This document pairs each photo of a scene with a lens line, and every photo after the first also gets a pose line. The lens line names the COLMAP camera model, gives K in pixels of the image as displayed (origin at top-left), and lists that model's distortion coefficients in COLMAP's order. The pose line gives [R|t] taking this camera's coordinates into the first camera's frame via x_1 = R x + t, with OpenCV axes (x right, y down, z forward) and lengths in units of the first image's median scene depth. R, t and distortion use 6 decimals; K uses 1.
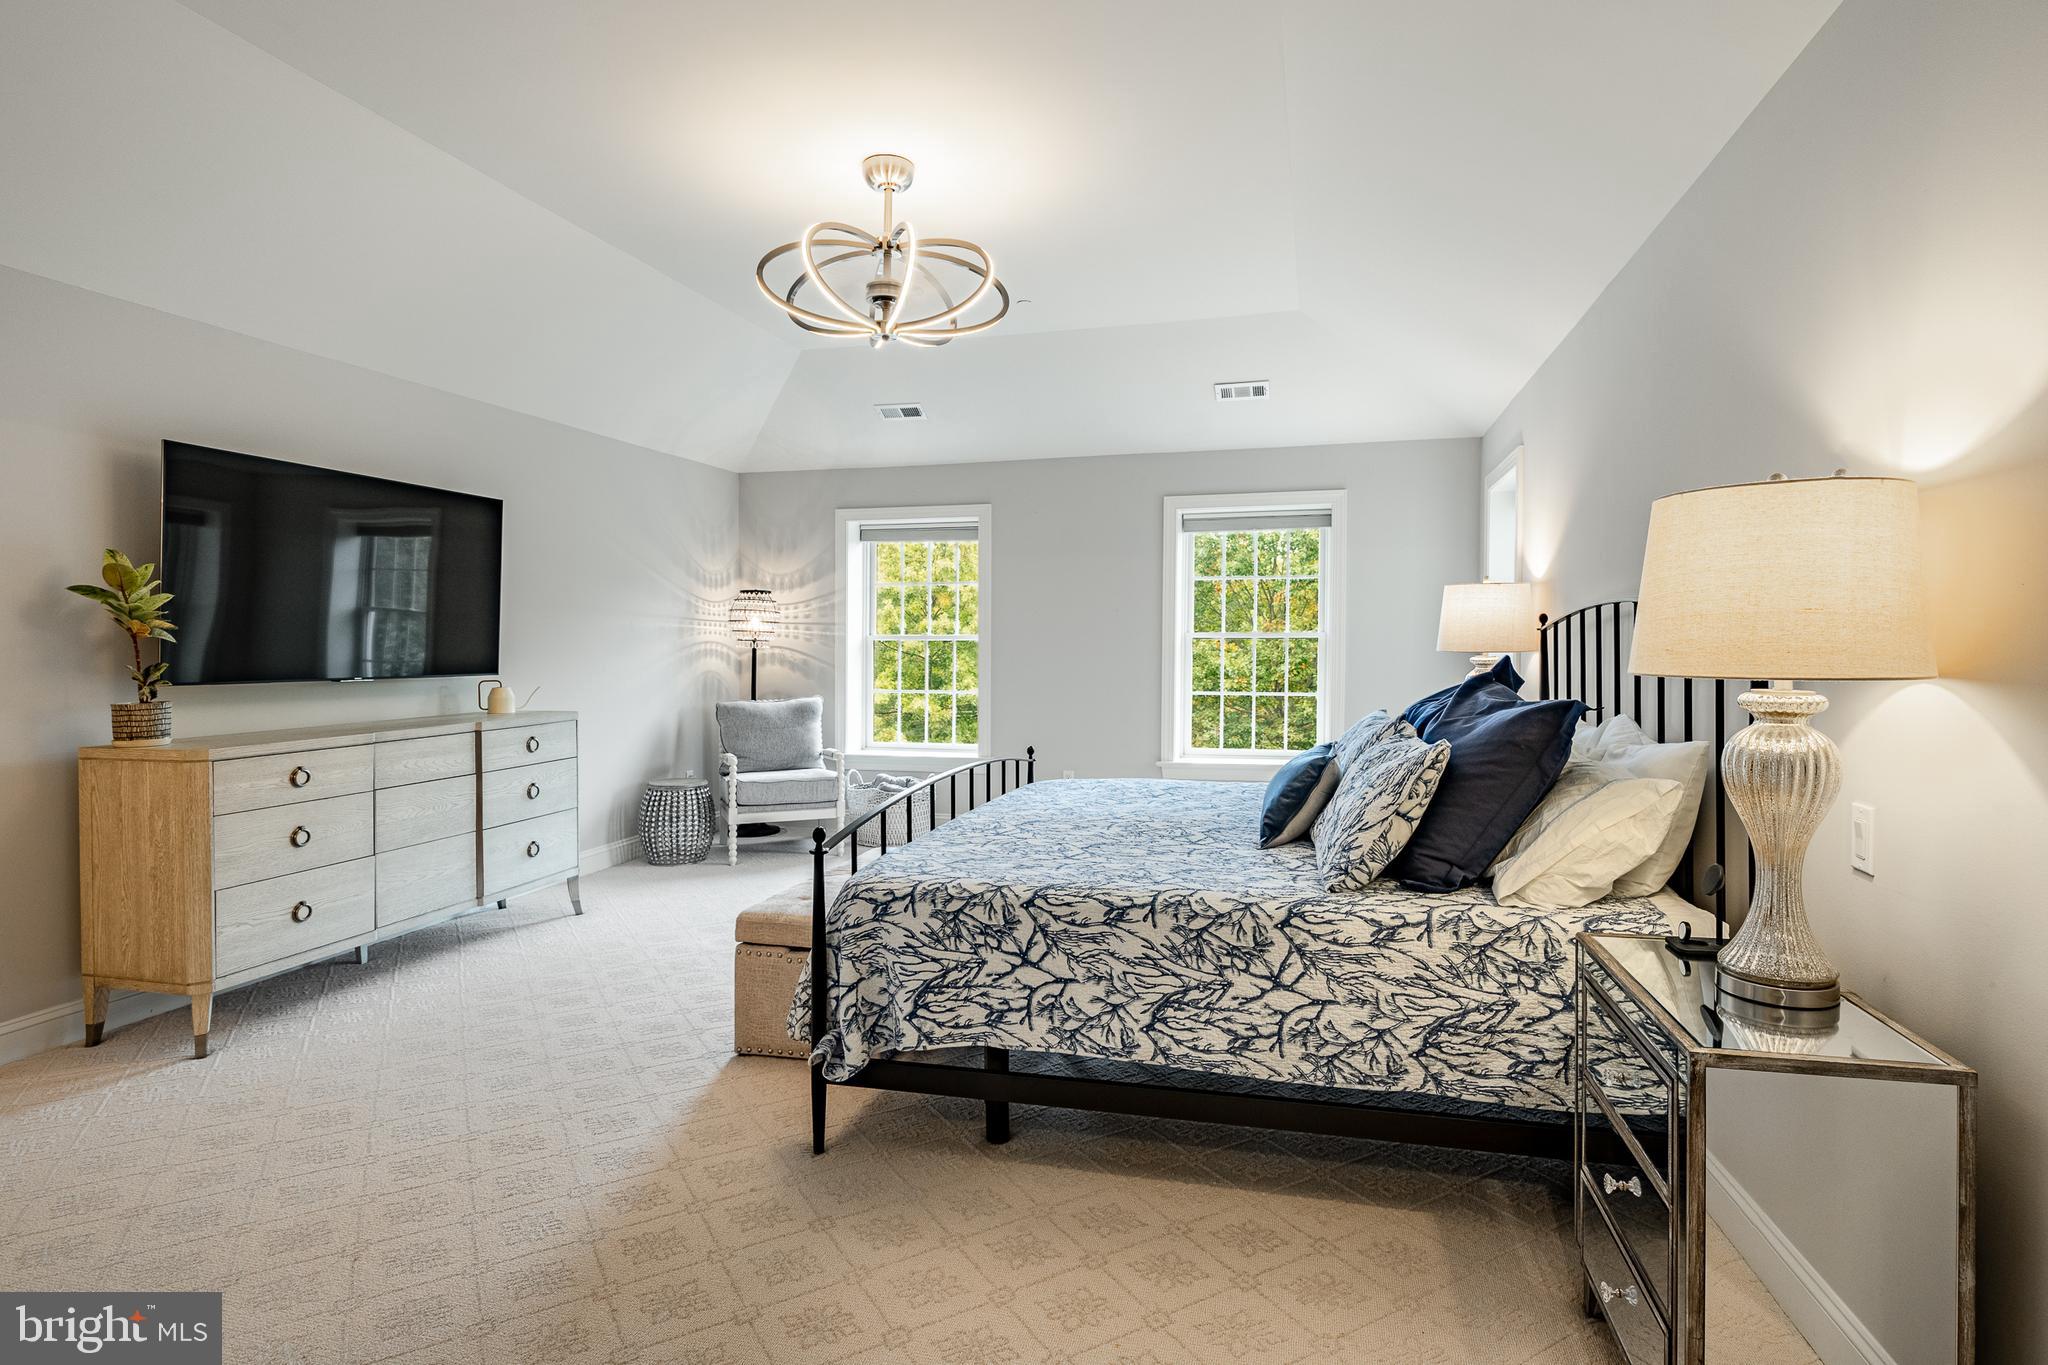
lens RADIAL K [[984.2, 0, 989.4], [0, 984.2, 649.6], [0, 0, 1]] dist [0.002369, 0.001212]
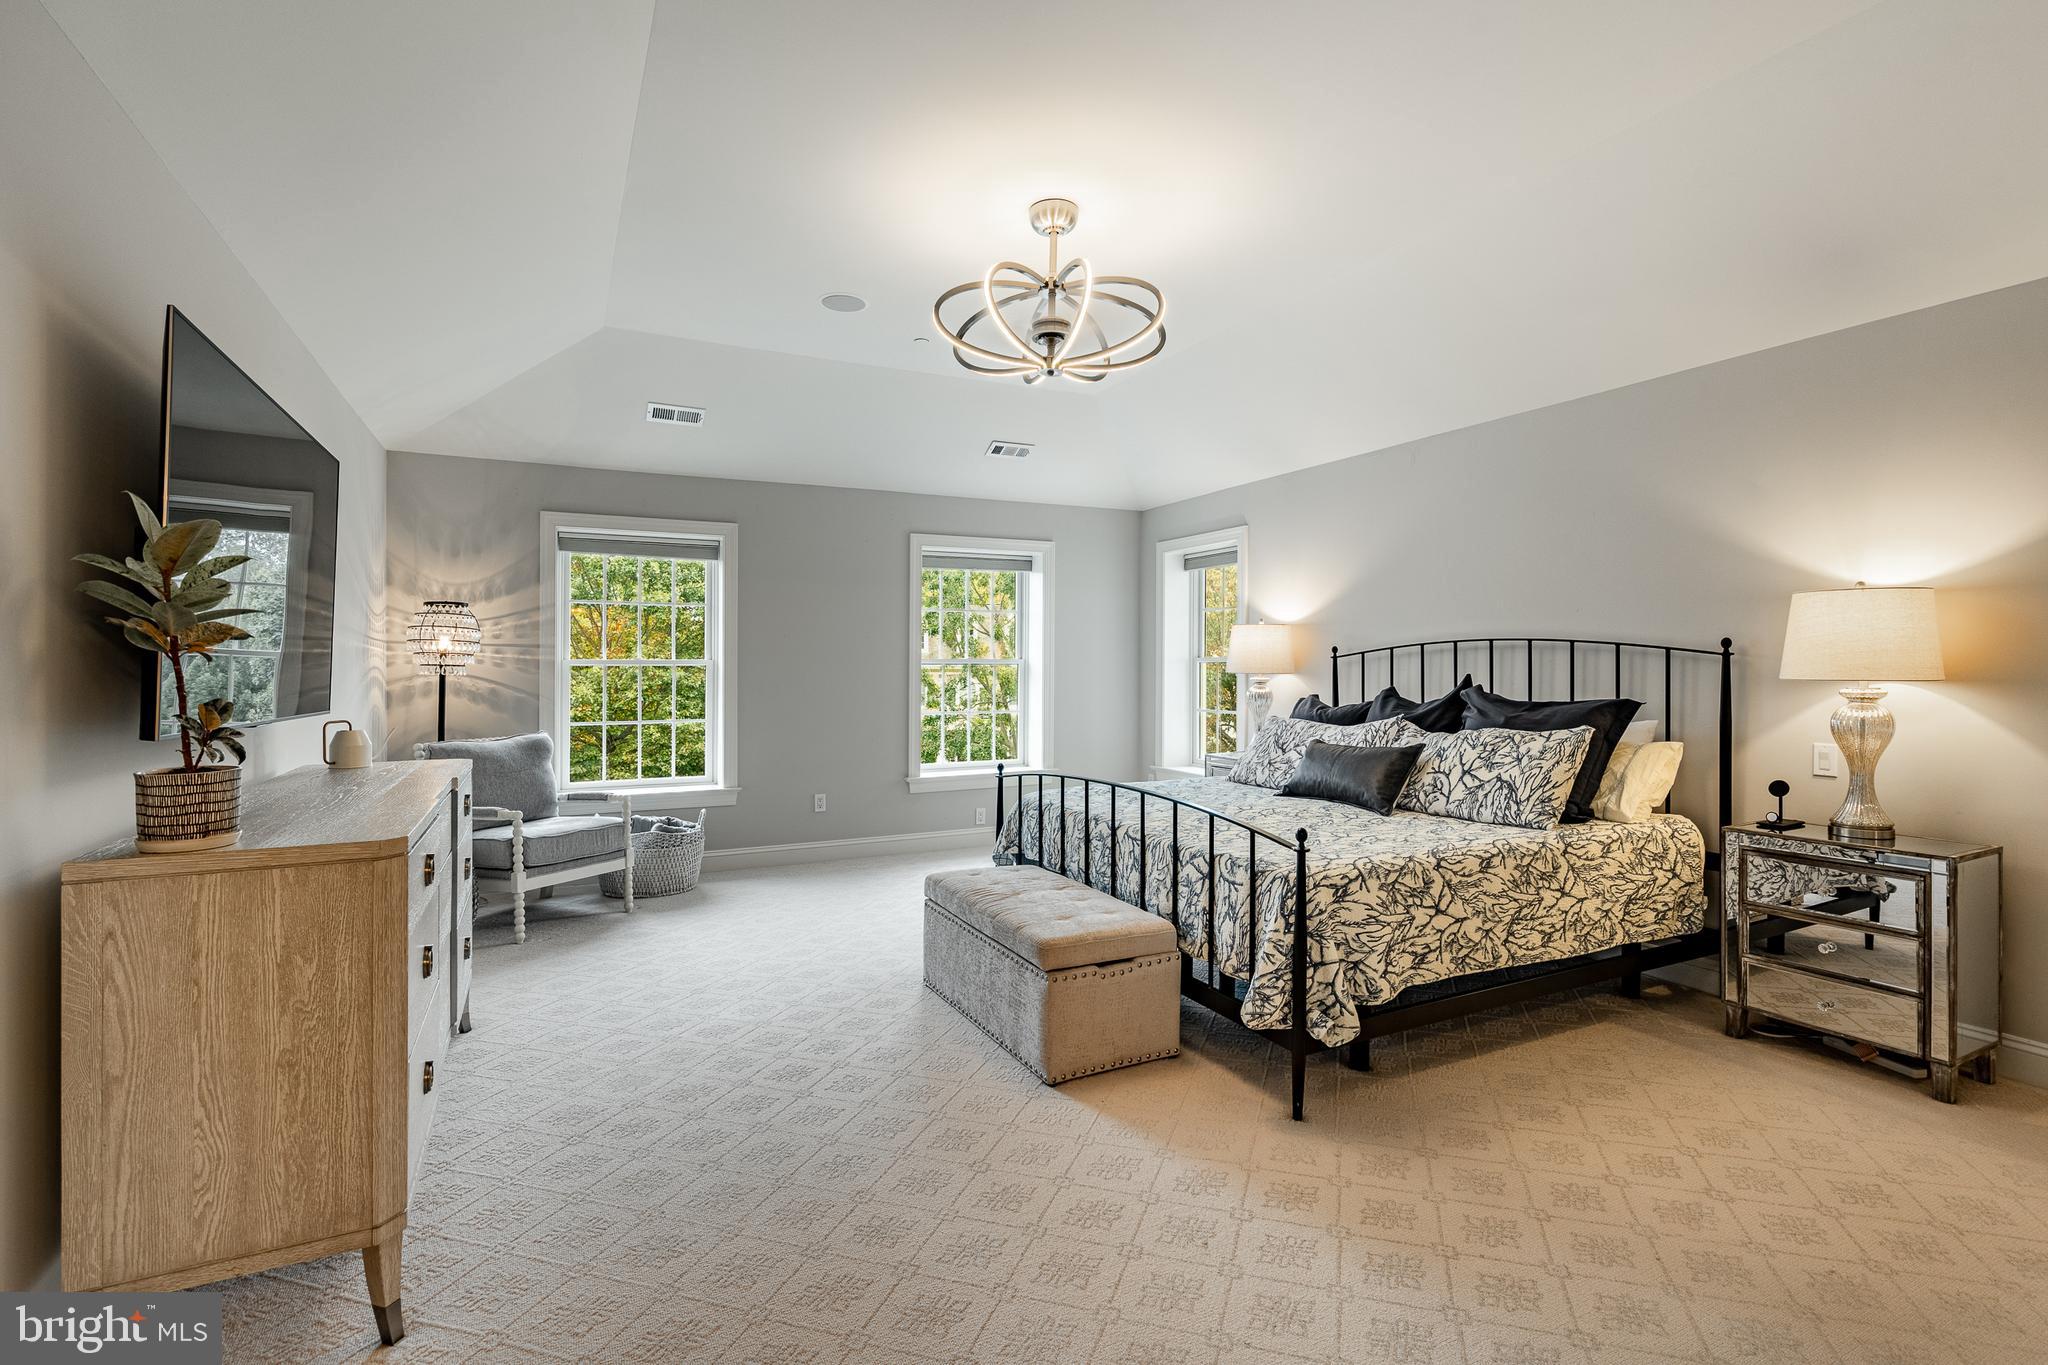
lens RADIAL K [[927.1, 0, 1030.8], [0, 927.1, 667.6], [0, 0, 1]] dist [0.001202, 0.000276]
pose [[0.771470, 0.000481, 0.636265, -1.136162], [0.005797, 0.999953, -0.007786, 0.003824], [-0.636239, 0.009695, 0.771431, 0.394919]]
